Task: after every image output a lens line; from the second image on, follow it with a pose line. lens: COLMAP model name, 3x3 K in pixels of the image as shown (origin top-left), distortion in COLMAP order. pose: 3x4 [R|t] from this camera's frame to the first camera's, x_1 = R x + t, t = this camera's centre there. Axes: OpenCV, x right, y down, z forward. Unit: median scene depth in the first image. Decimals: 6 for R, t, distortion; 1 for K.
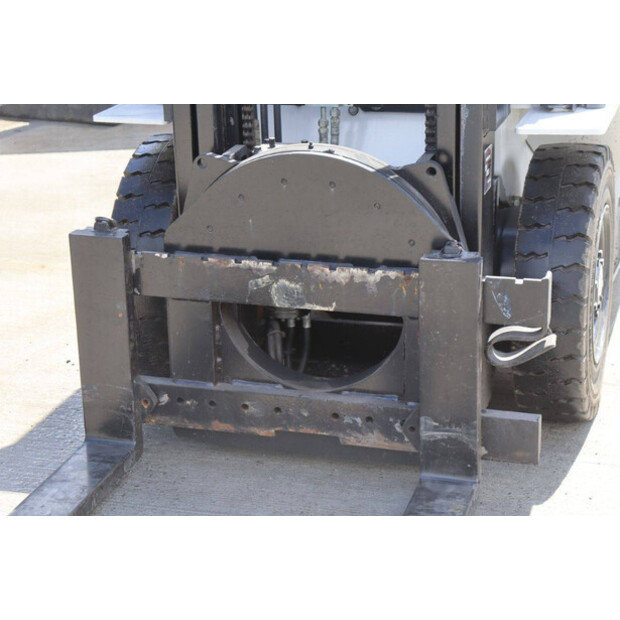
lens RADIAL K [[1423.3, 0, 310.0], [0, 1423.3, 310.0], [0, 0, 1]] dist [0.599724, 0.010354]
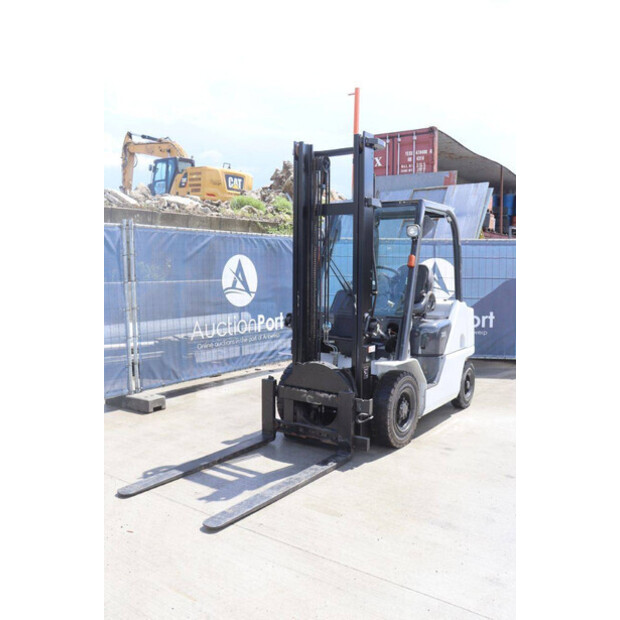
lens RADIAL K [[563.4, 0, 310.0], [0, 563.4, 310.0], [0, 0, 1]] dist [-0.091818, 0.000196]
pose [[0.950297, 0.055621, -0.306337, 0.432392], [-0.129200, 0.965646, -0.225466, 0.097668], [0.283273, 0.253838, 0.924837, -0.455315]]
